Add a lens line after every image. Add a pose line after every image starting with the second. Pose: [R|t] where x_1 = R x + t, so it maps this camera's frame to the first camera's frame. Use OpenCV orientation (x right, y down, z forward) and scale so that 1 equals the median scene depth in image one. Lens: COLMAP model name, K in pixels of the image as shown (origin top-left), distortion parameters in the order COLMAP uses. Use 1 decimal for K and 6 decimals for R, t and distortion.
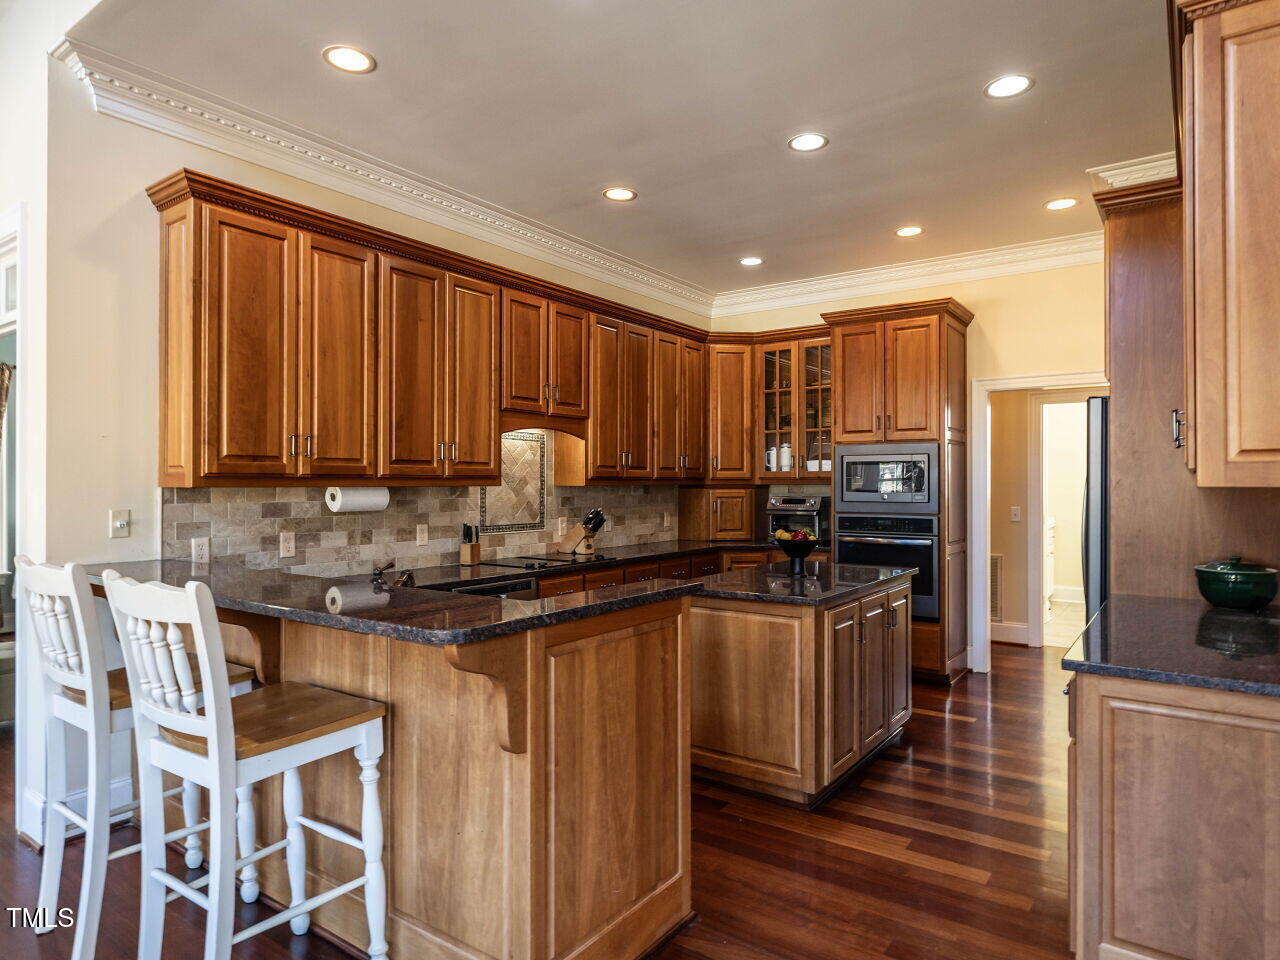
lens RADIAL K [[767.8, 0, 639.2], [0, 767.8, 481.7], [0, 0, 1]] dist [0.000775, 0.000177]
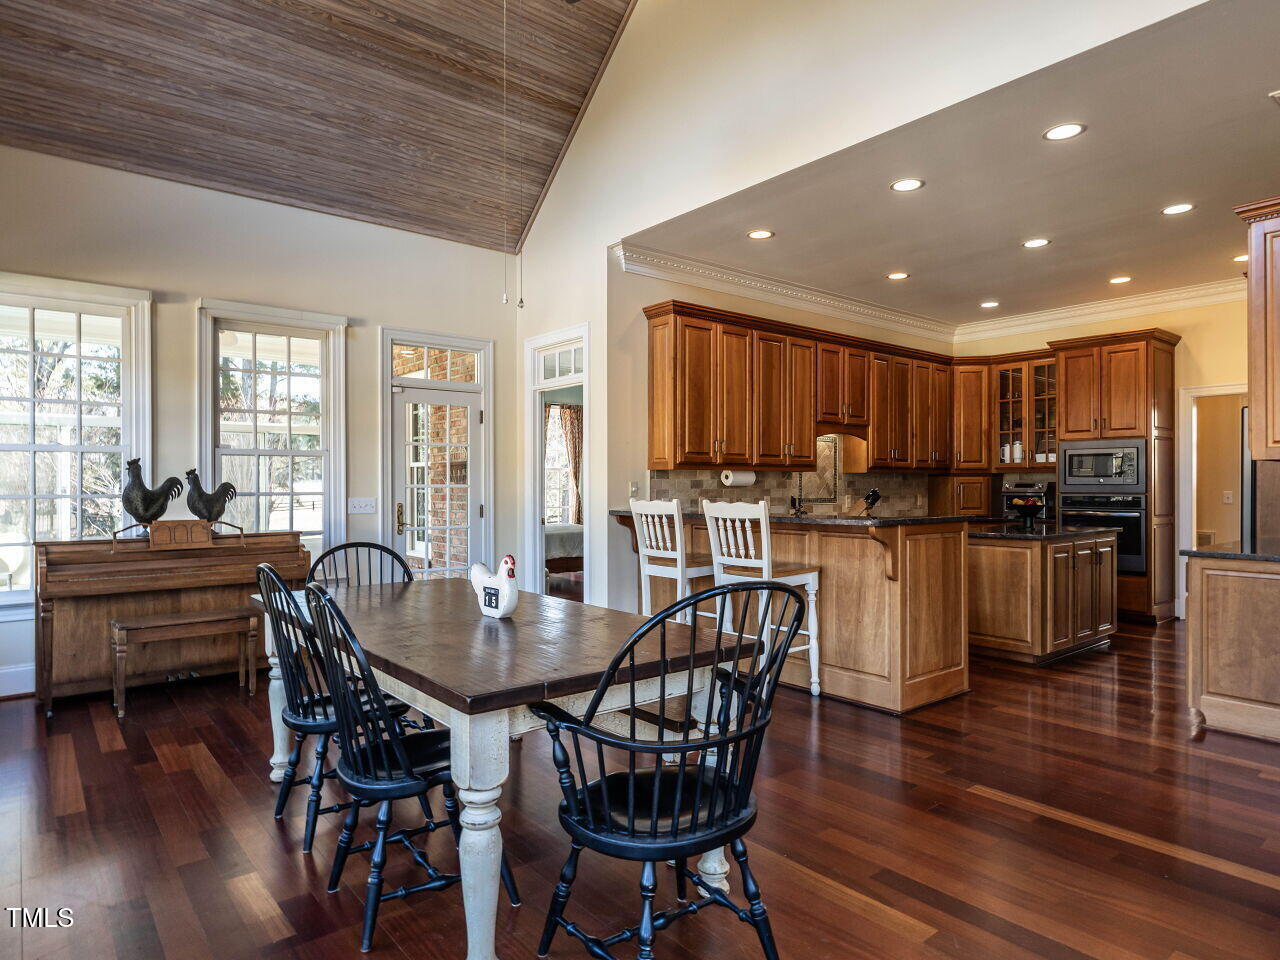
lens RADIAL K [[767.8, 0, 642.8], [0, 767.8, 484.1], [0, 0, 1]] dist [0.000775, 0.000177]
pose [[0.966914, -0.000497, -0.255104, -0.143094], [0.000873, 0.999999, 0.001361, 0.032529], [0.255103, -0.001539, 0.966913, -0.656154]]
